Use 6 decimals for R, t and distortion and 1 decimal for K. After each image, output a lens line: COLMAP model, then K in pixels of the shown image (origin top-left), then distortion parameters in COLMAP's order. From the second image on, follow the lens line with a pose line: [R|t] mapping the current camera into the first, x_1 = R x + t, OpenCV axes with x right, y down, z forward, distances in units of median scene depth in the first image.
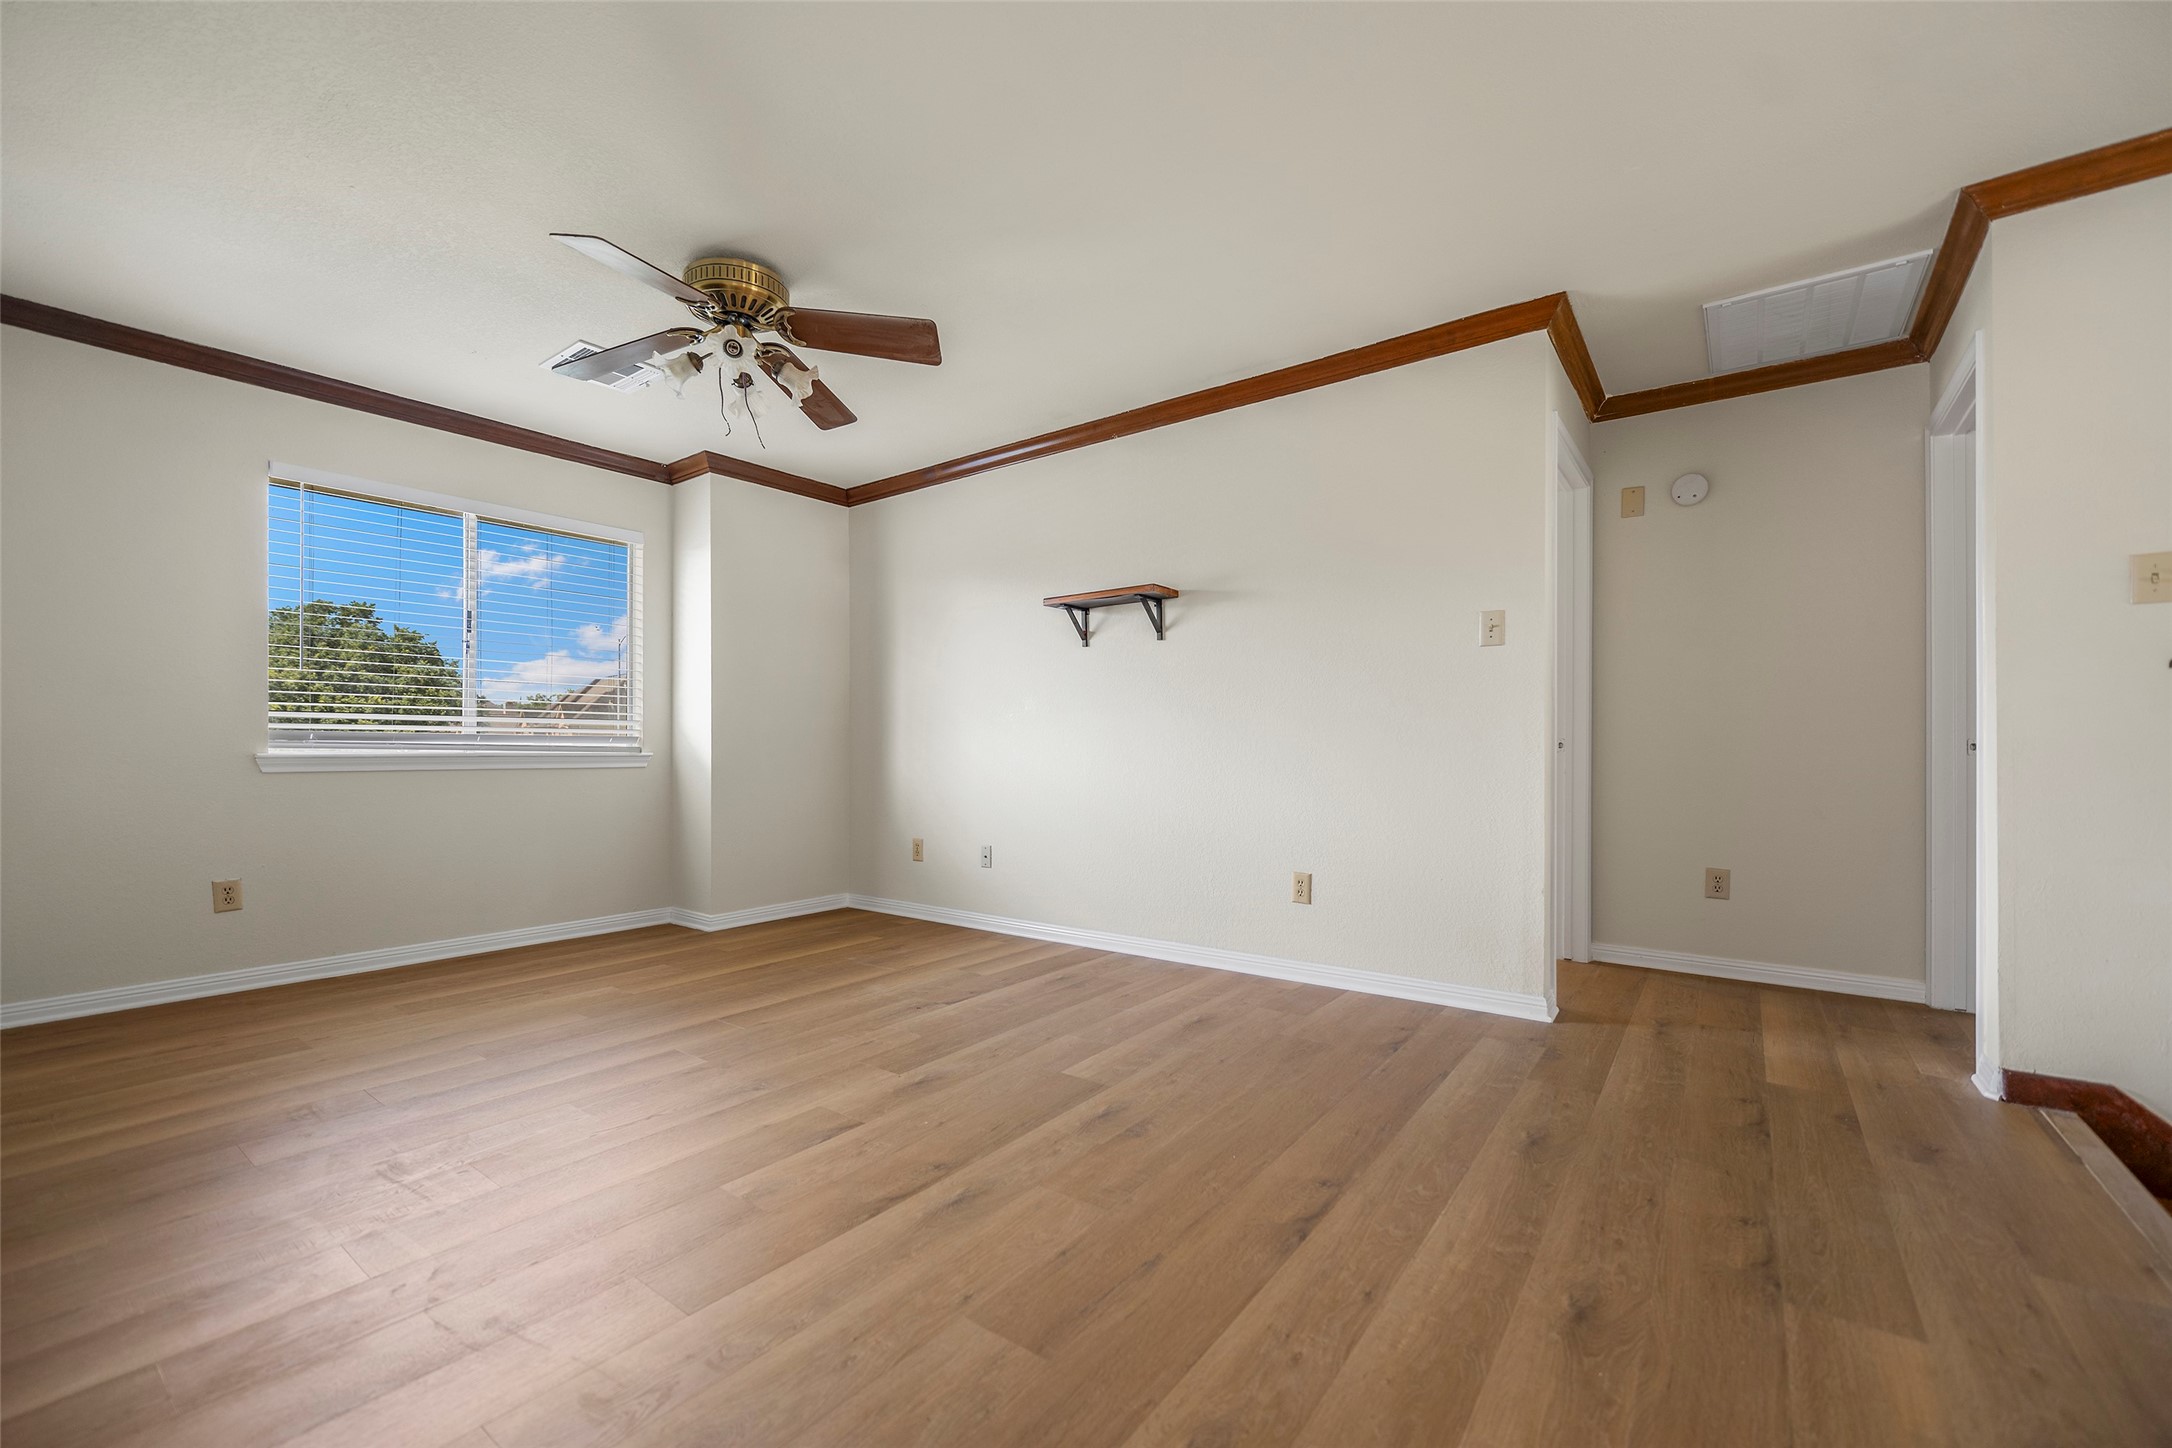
lens RADIAL K [[884.3, 0, 1084.4], [0, 884.3, 741.4], [0, 0, 1]] dist [-0.007175, -0.000430]
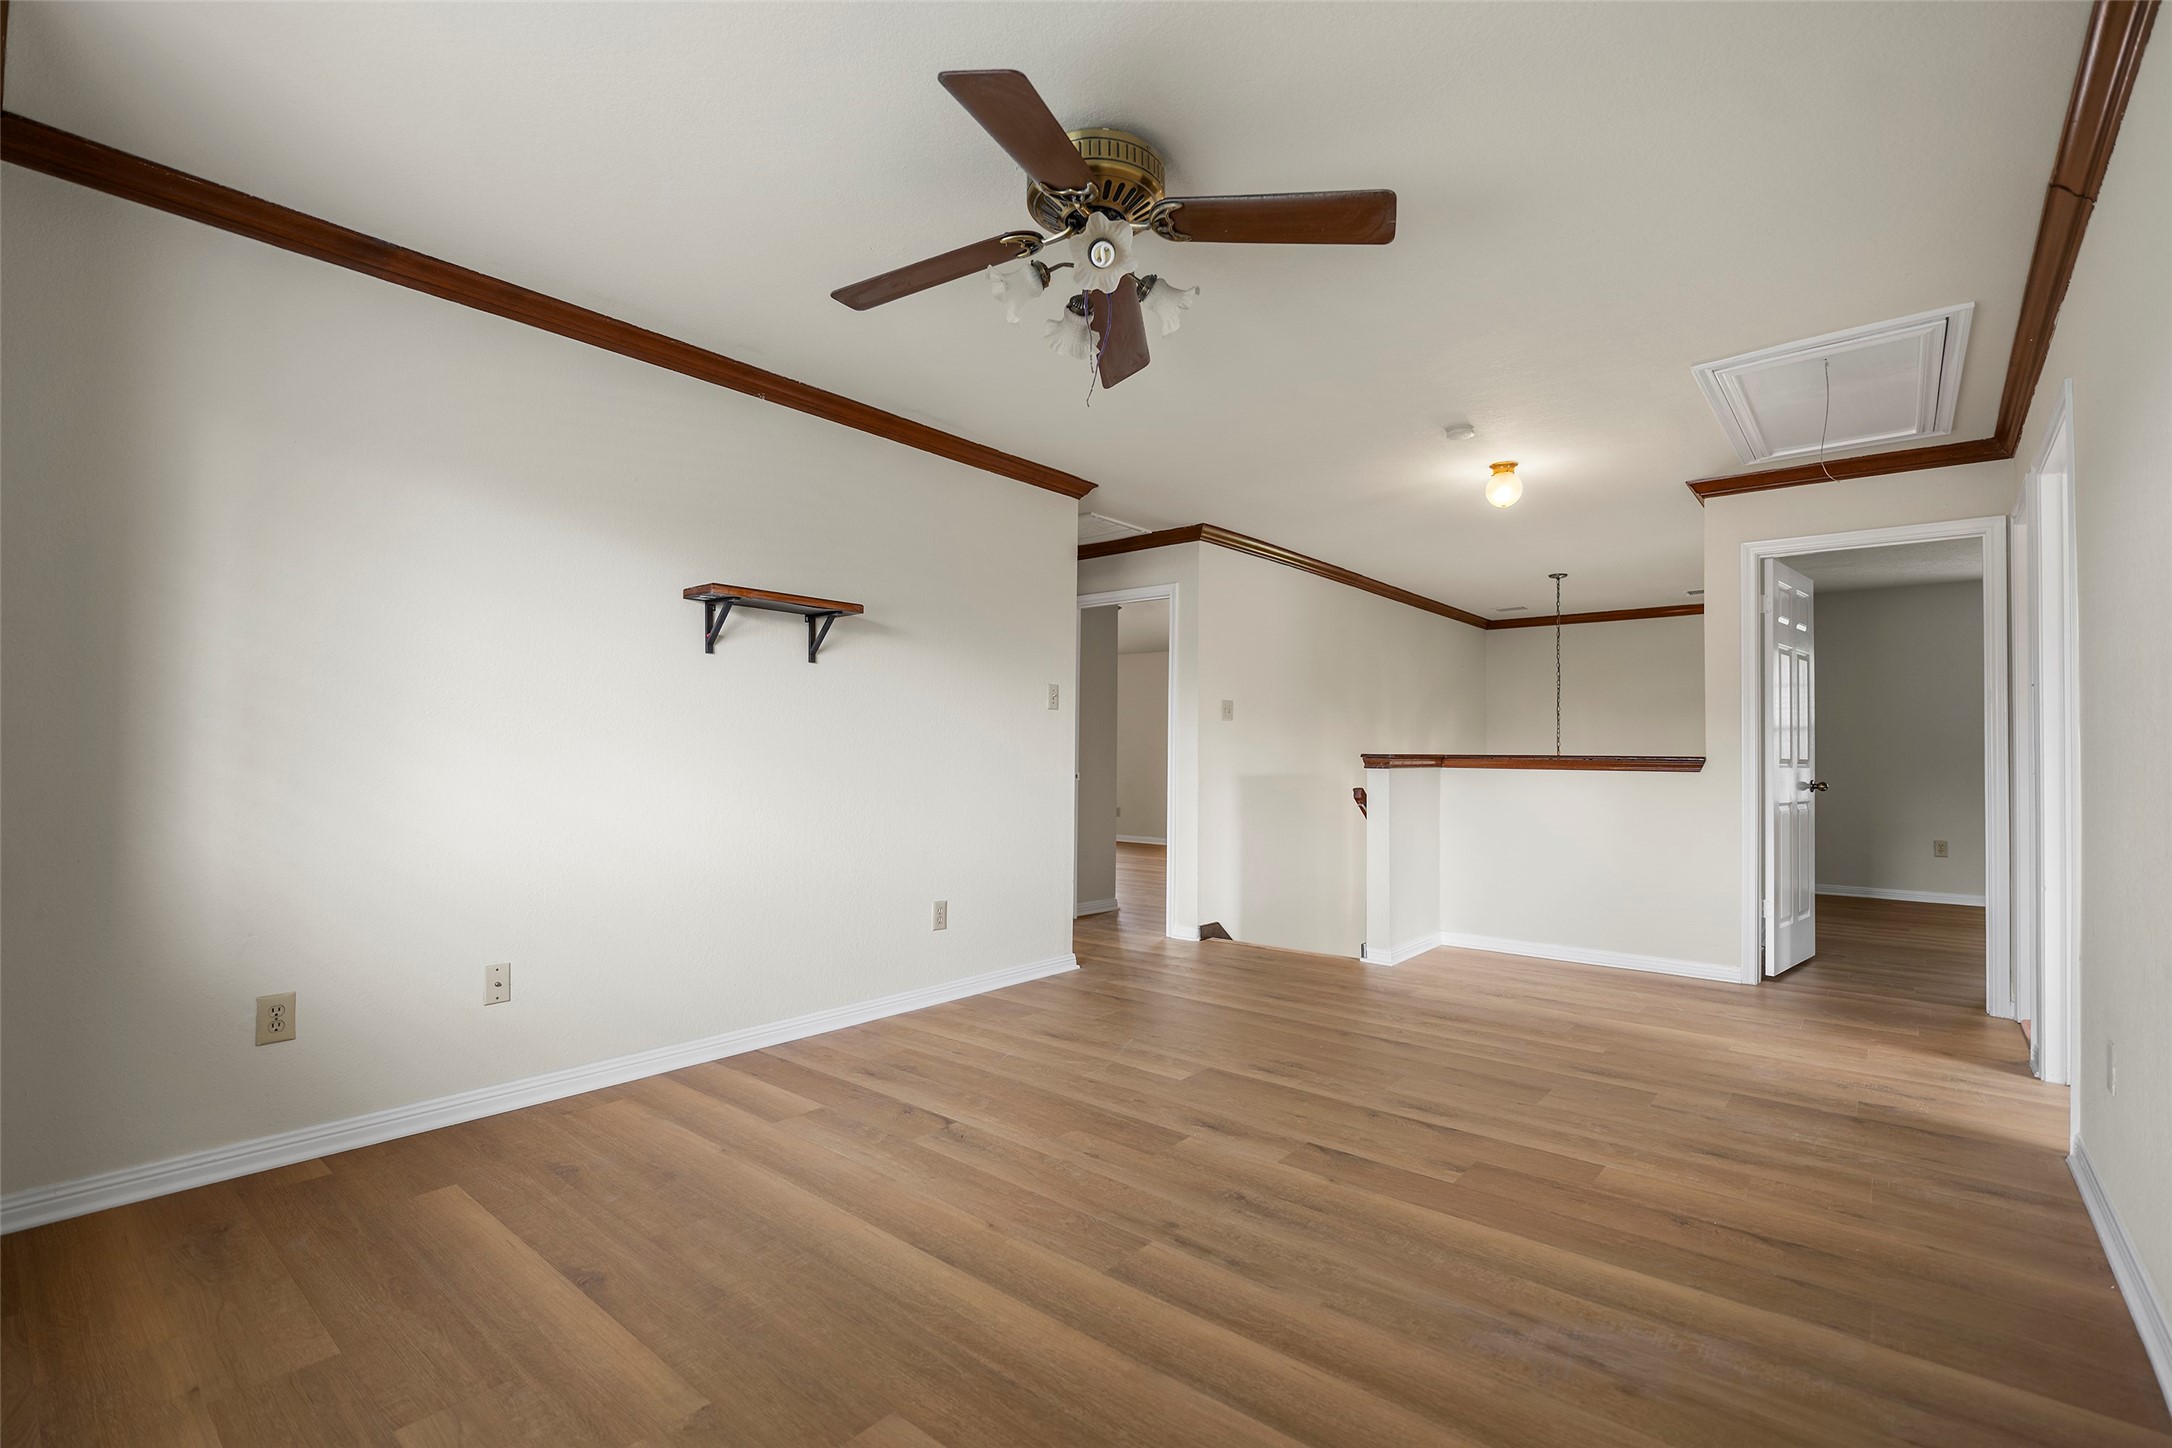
lens RADIAL K [[971.1, 0, 1077.5], [0, 971.1, 738.1], [0, 0, 1]] dist [-0.003993, -0.000437]
pose [[0.062798, 0.020730, 0.997811, -1.071367], [-0.014785, 0.999694, -0.019838, -0.034284], [-0.997917, -0.013507, 0.063086, 0.873854]]
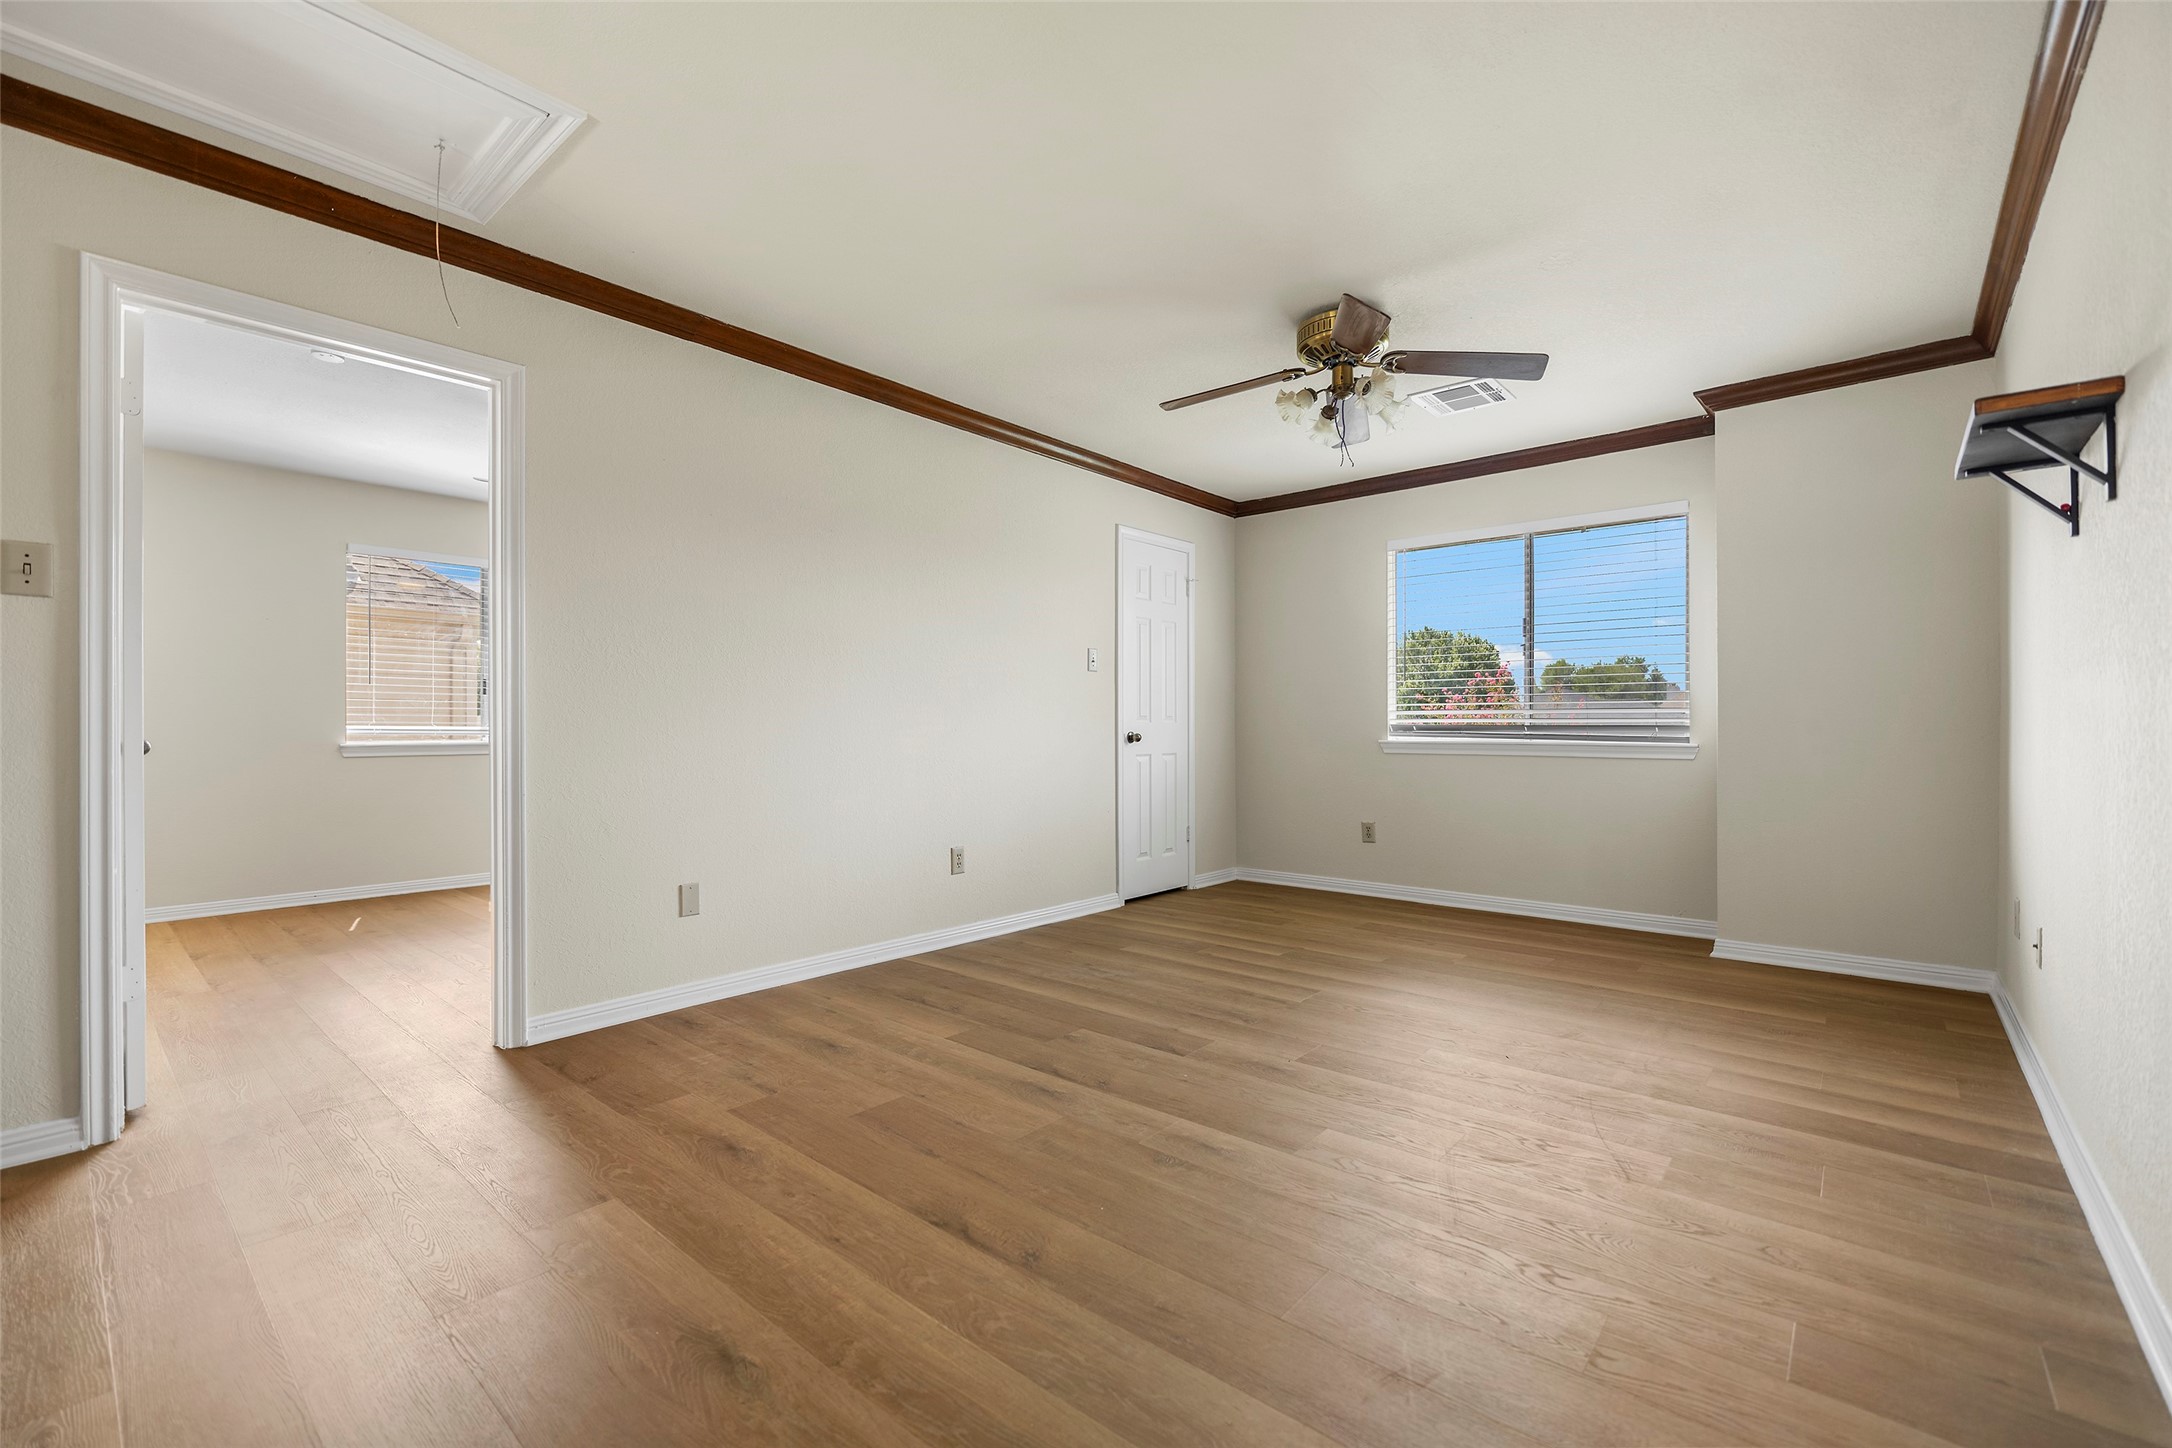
lens RADIAL K [[903.8, 0, 1083.2], [0, 903.8, 722.1], [0, 0, 1]] dist [-0.001100, -0.000167]
pose [[-0.073719, -0.006965, -0.997255, 0.710127], [0.008423, 0.999936, -0.007607, -0.010436], [0.997243, -0.008961, -0.073656, 0.686628]]
